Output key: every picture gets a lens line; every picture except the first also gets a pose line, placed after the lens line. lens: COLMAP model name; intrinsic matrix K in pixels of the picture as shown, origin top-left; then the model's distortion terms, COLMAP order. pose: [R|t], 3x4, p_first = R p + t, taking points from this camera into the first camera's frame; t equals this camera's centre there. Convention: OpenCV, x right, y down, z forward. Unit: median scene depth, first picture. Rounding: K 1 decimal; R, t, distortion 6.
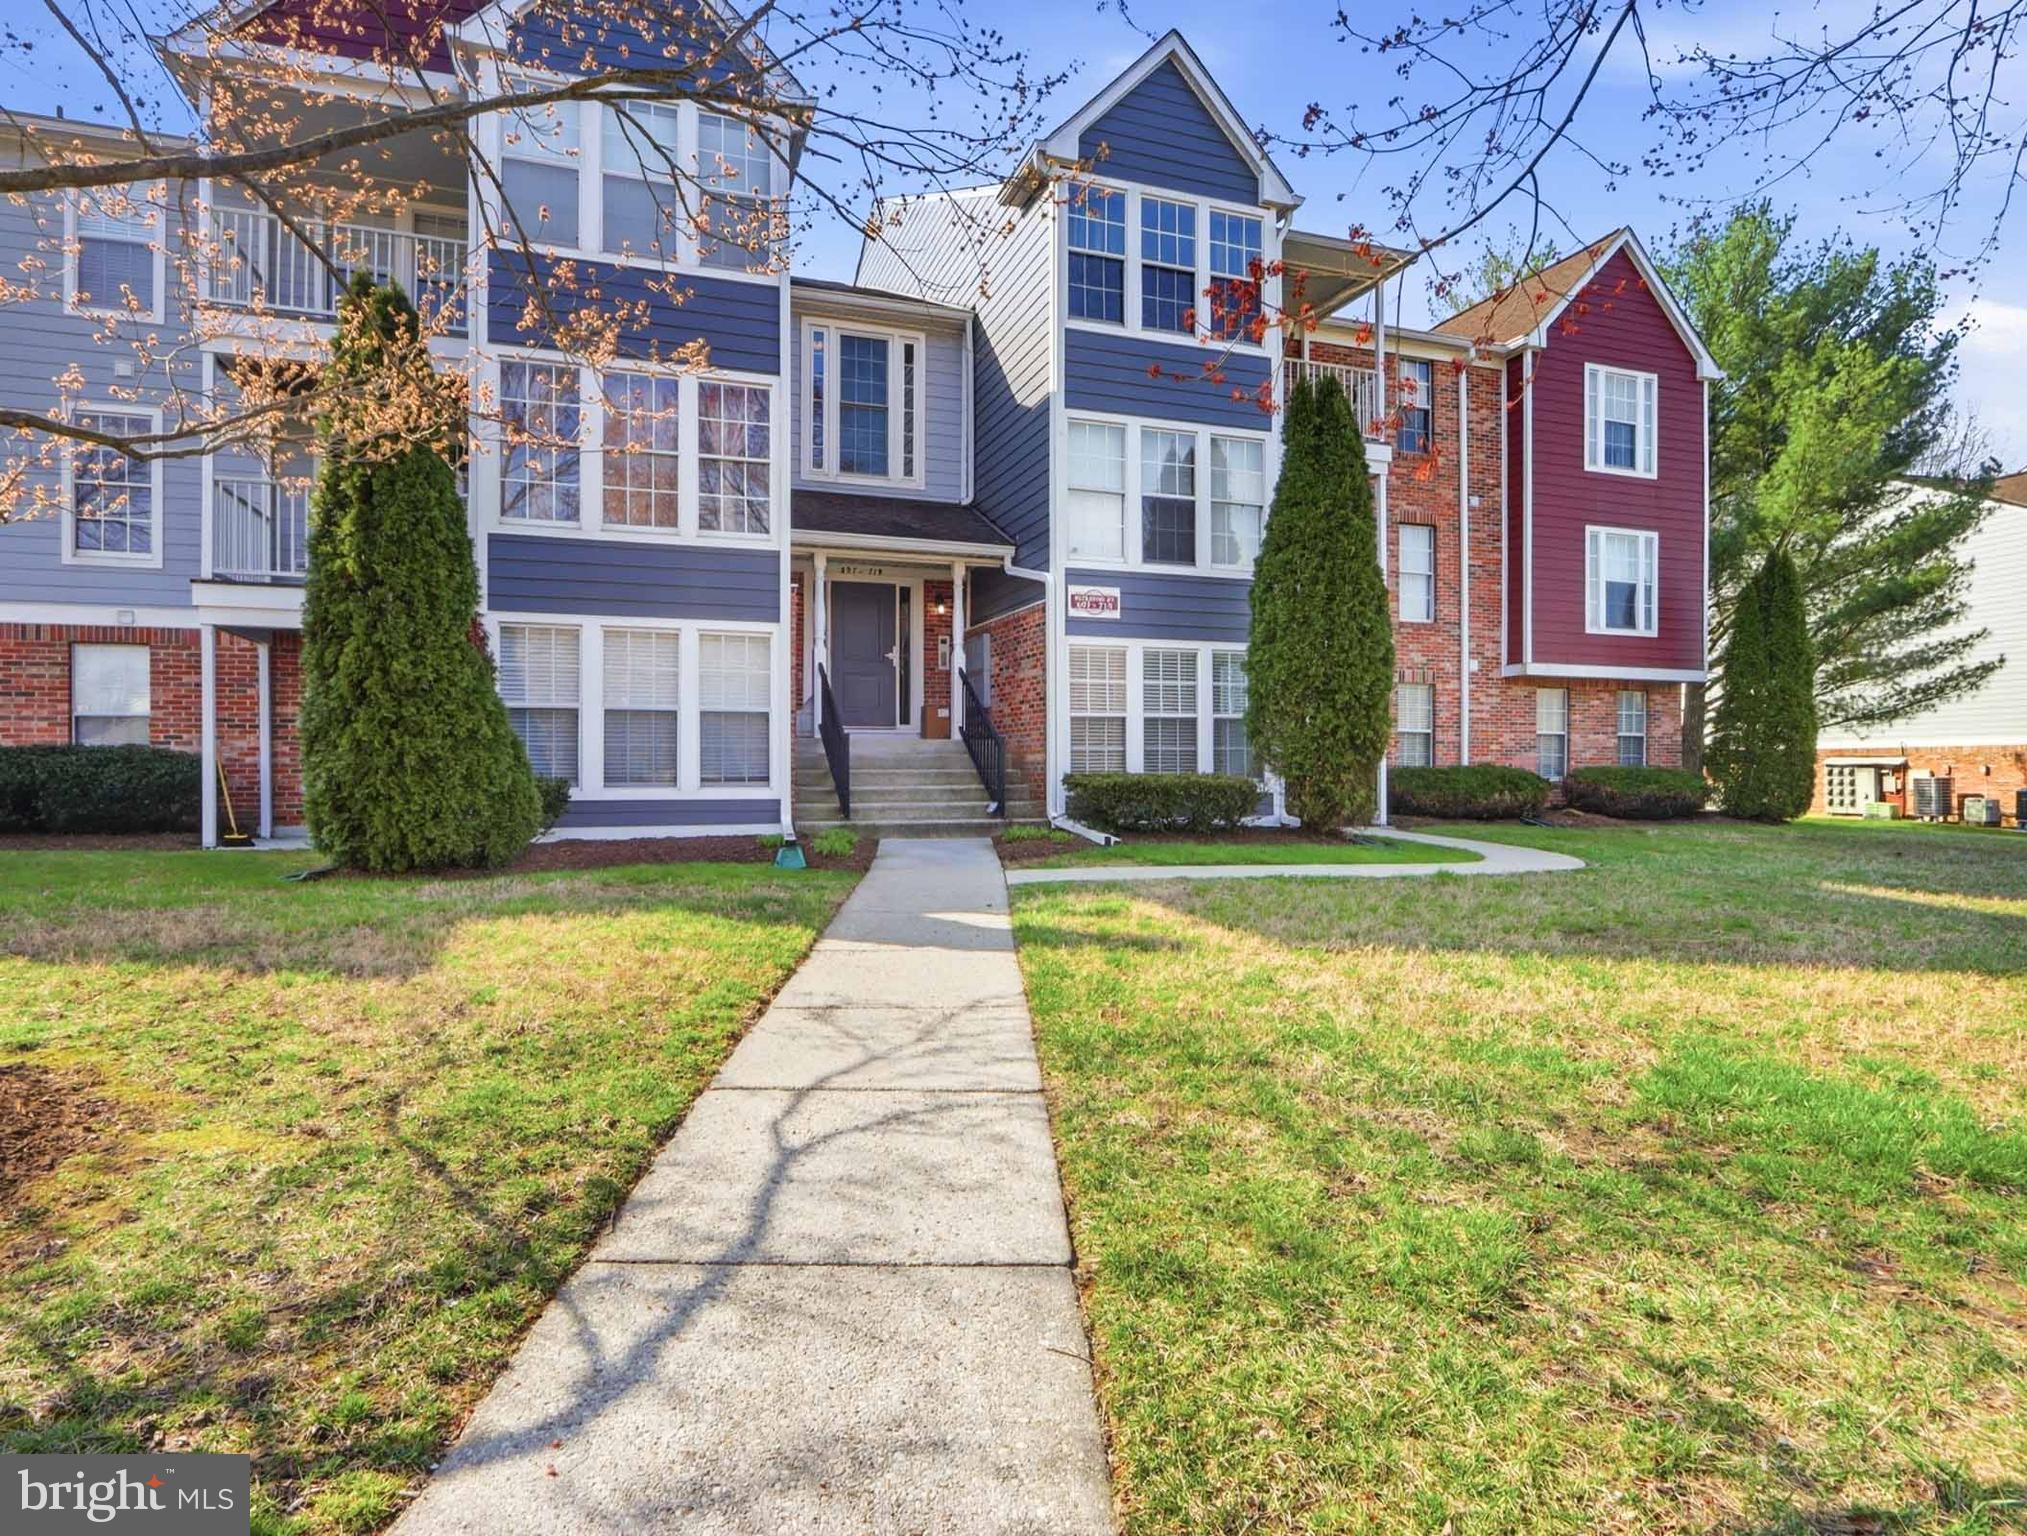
lens RADIAL K [[1082.6, 0, 1013.5], [0, 1082.6, 768.0], [0, 0, 1]] dist [-0.000350, -0.000428]
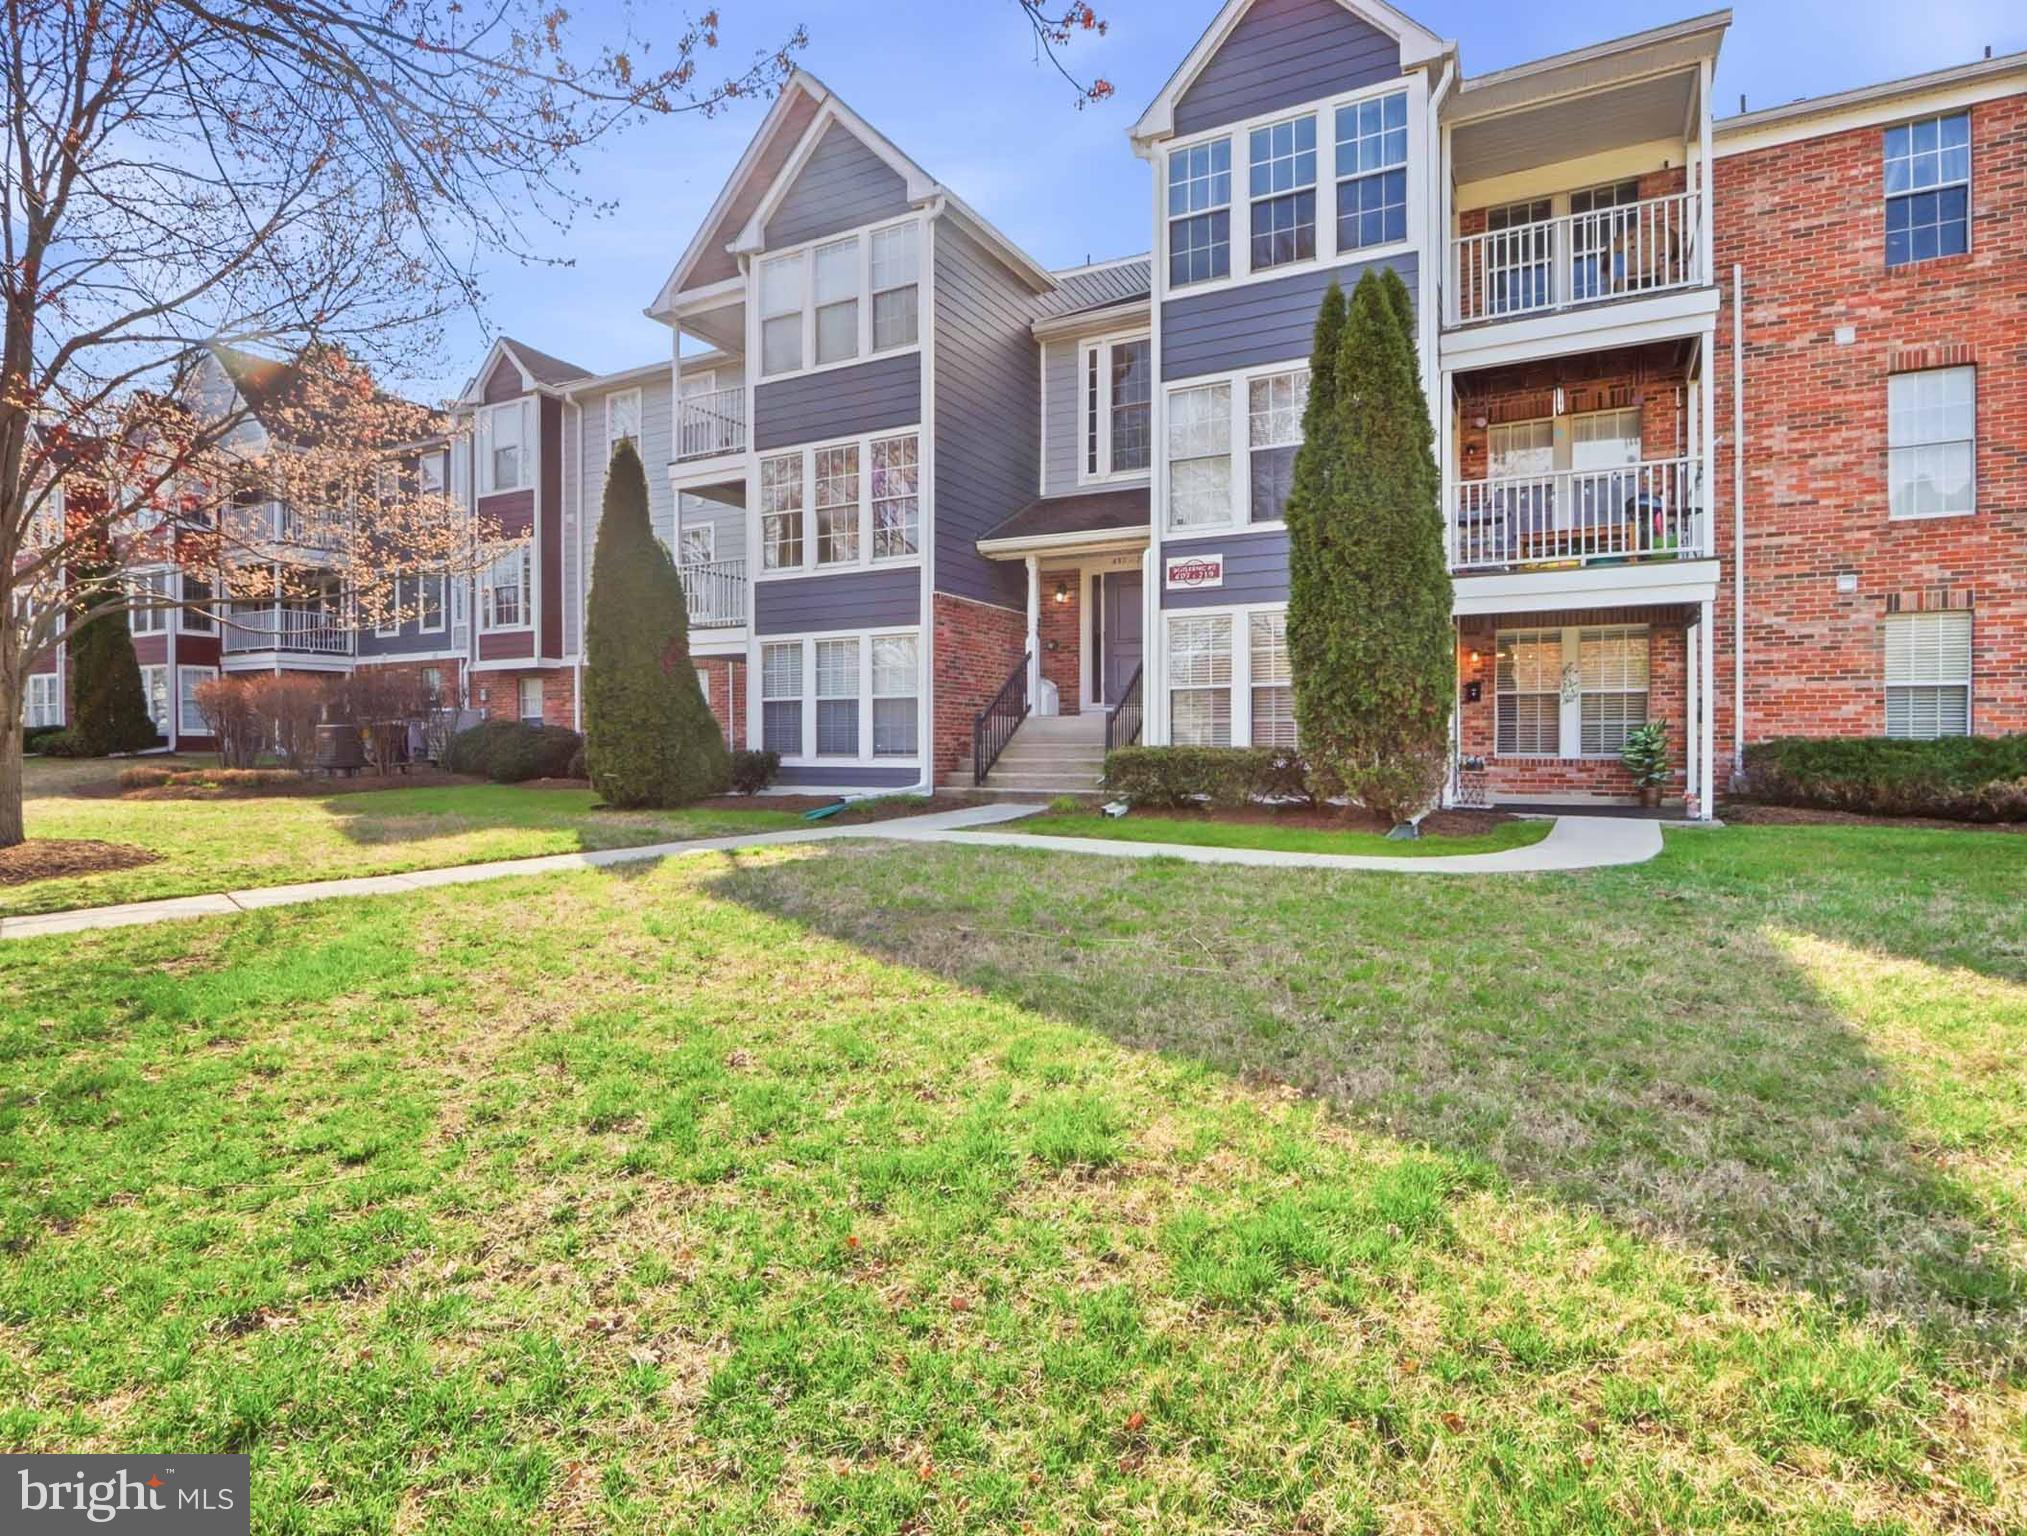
lens RADIAL K [[1059.9, 0, 1009.6], [0, 1059.9, 755.0], [0, 0, 1]] dist [-0.006184, -0.000275]
pose [[0.690297, 0.006204, -0.723500, 0.612712], [0.003658, 0.999921, 0.012064, -0.000107], [0.723517, -0.010974, 0.690219, 0.202653]]
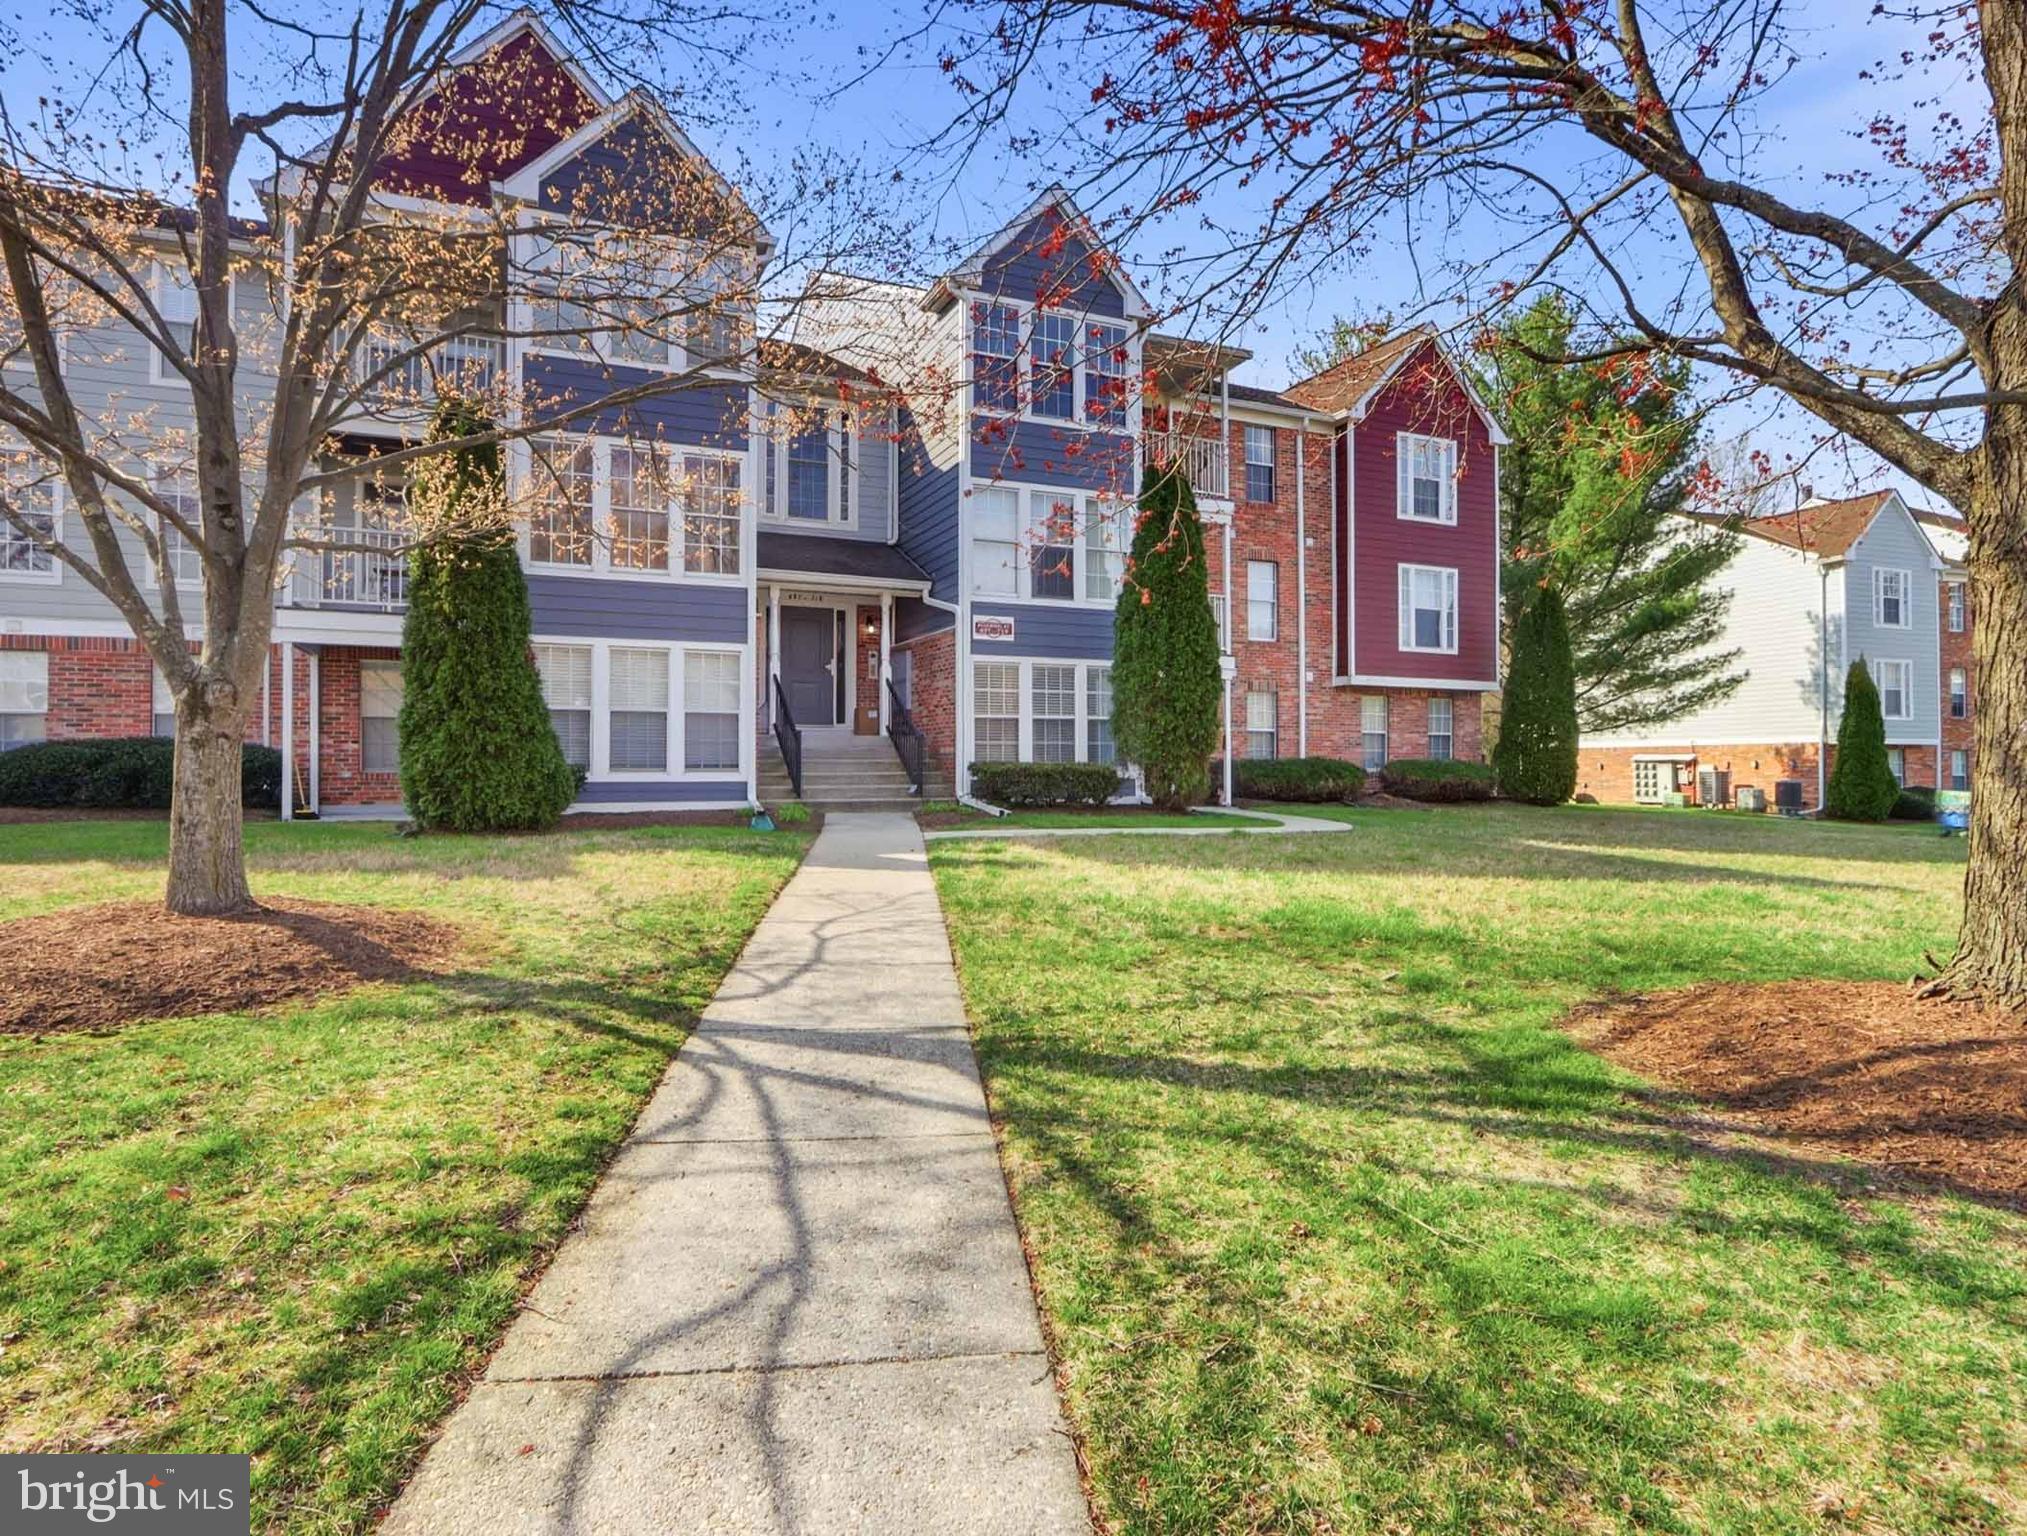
lens RADIAL K [[1059.9, 0, 1009.6], [0, 1059.9, 755.0], [0, 0, 1]] dist [-0.006184, -0.000275]
pose [[0.997267, 0.001650, 0.073867, 0.001242], [-0.000930, 0.999952, -0.009779, 0.007862], [-0.073879, 0.009683, 0.997220, -0.230879]]
